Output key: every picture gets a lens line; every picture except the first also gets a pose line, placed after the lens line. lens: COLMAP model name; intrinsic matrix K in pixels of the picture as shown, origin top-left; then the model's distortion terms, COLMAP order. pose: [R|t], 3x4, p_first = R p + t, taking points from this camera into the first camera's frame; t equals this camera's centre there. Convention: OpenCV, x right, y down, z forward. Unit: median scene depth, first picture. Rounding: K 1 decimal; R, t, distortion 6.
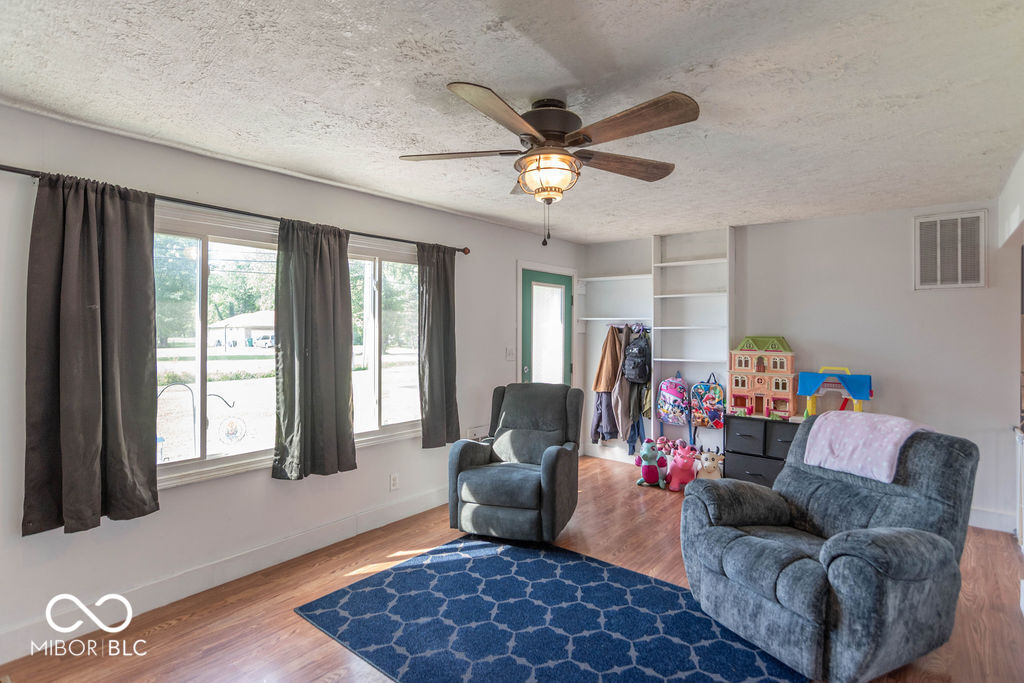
lens RADIAL K [[515.6, 0, 517.9], [0, 515.6, 323.6], [0, 0, 1]] dist [-0.014833, 0.000814]
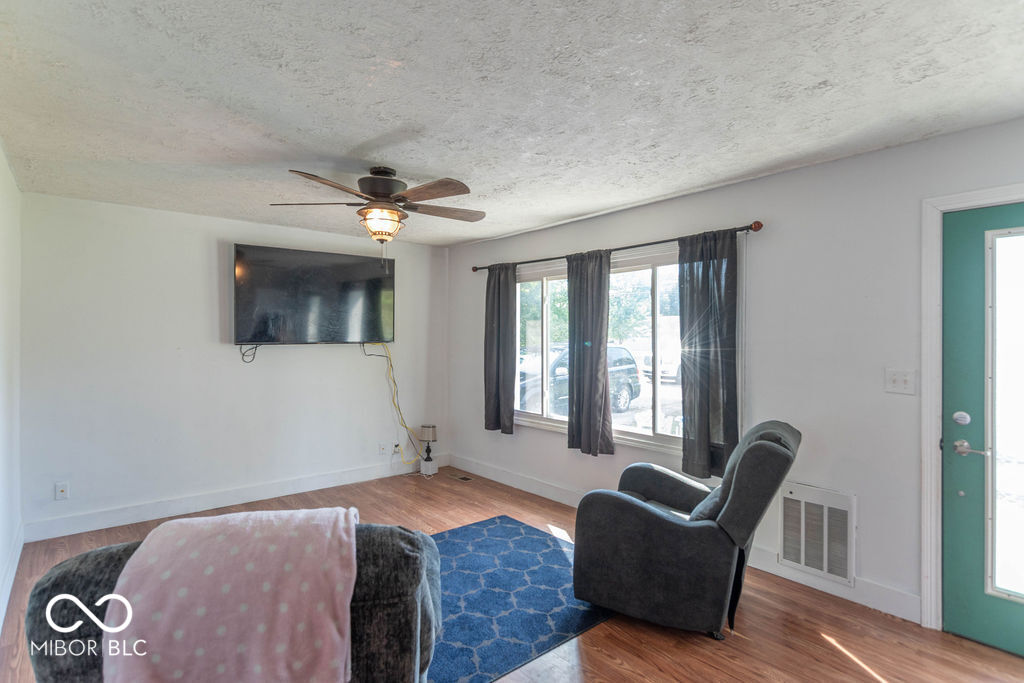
lens RADIAL K [[515.6, 0, 512.8], [0, 515.6, 343.5], [0, 0, 1]] dist [-0.014833, 0.000814]
pose [[-0.187406, 0.009017, -0.982241, 0.935180], [0.005447, 0.999952, 0.008141, 0.019058], [0.982267, -0.003824, -0.187446, 1.128186]]
